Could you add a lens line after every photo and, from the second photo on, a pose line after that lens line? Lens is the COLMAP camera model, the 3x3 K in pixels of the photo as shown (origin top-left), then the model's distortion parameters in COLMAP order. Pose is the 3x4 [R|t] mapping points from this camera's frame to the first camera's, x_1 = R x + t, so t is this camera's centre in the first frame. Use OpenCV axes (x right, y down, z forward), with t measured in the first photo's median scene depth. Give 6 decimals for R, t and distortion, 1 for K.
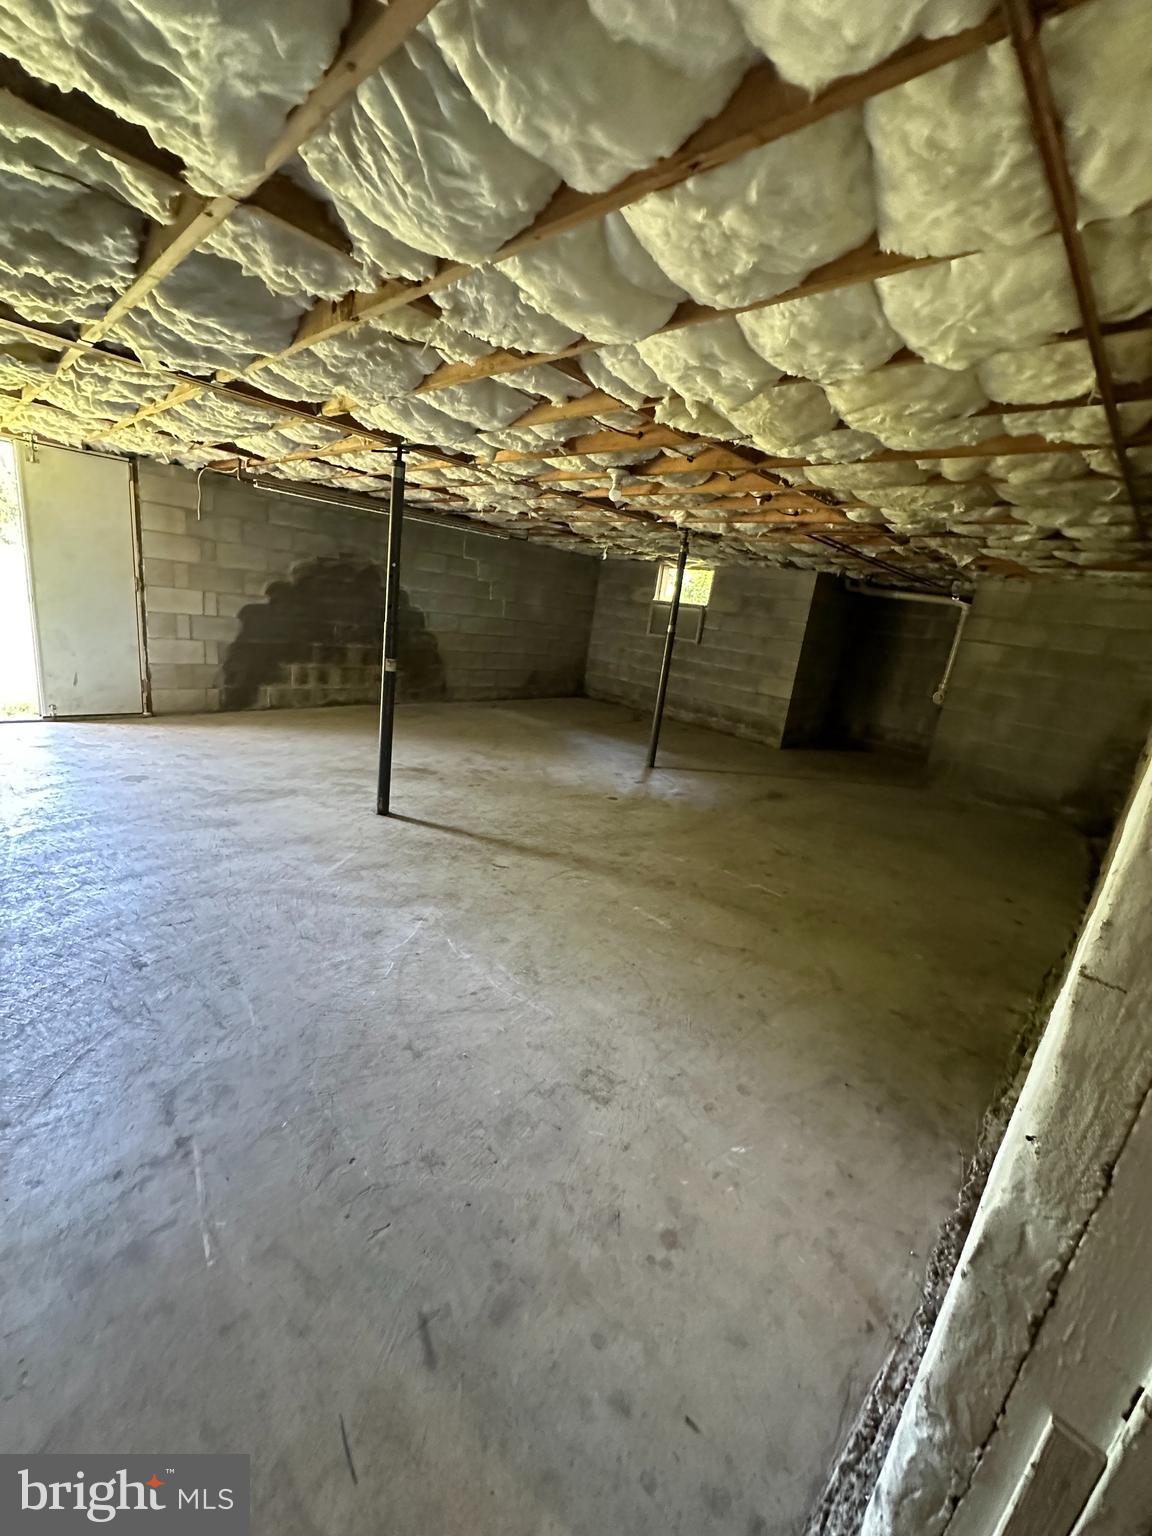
lens RADIAL K [[611.9, 0, 577.4], [0, 611.9, 769.4], [0, 0, 1]] dist [-0.001325, 0.000529]
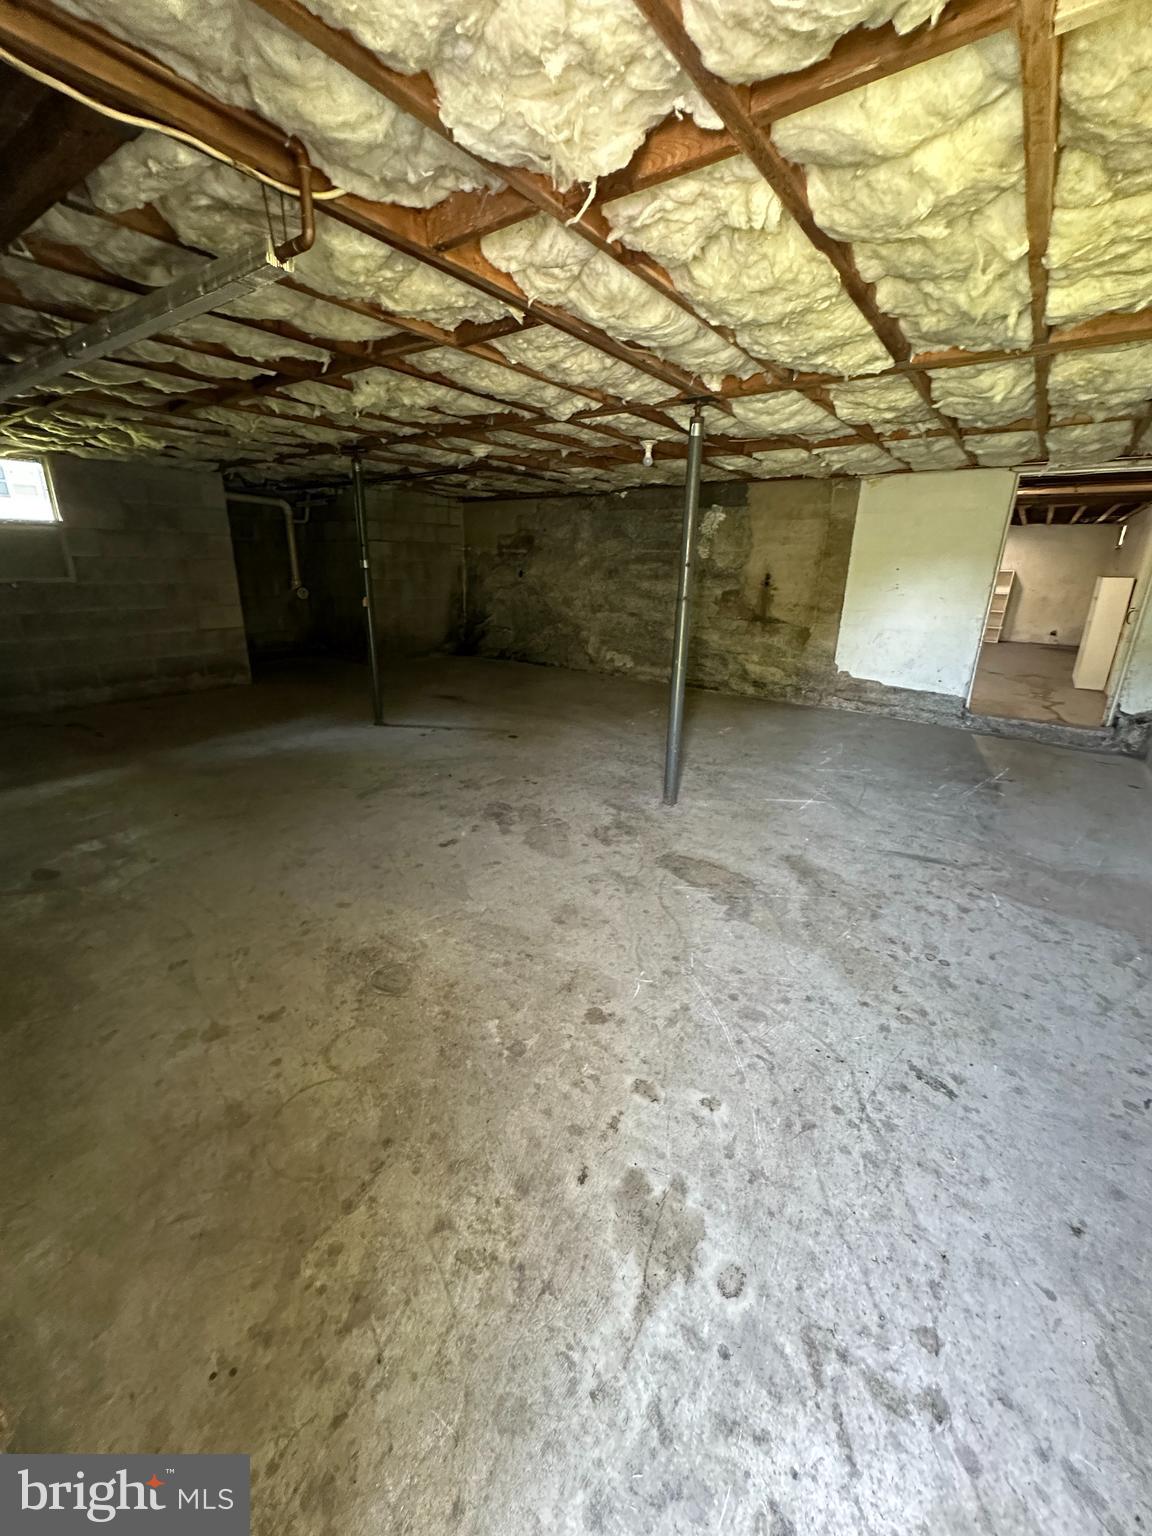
lens RADIAL K [[611.9, 0, 577.4], [0, 611.9, 769.4], [0, 0, 1]] dist [-0.001325, 0.000529]
pose [[-0.137476, -0.437435, 0.888679, -0.886029], [0.224140, 0.860186, 0.458084, -0.349019], [-0.964812, 0.262164, -0.020208, 0.907095]]
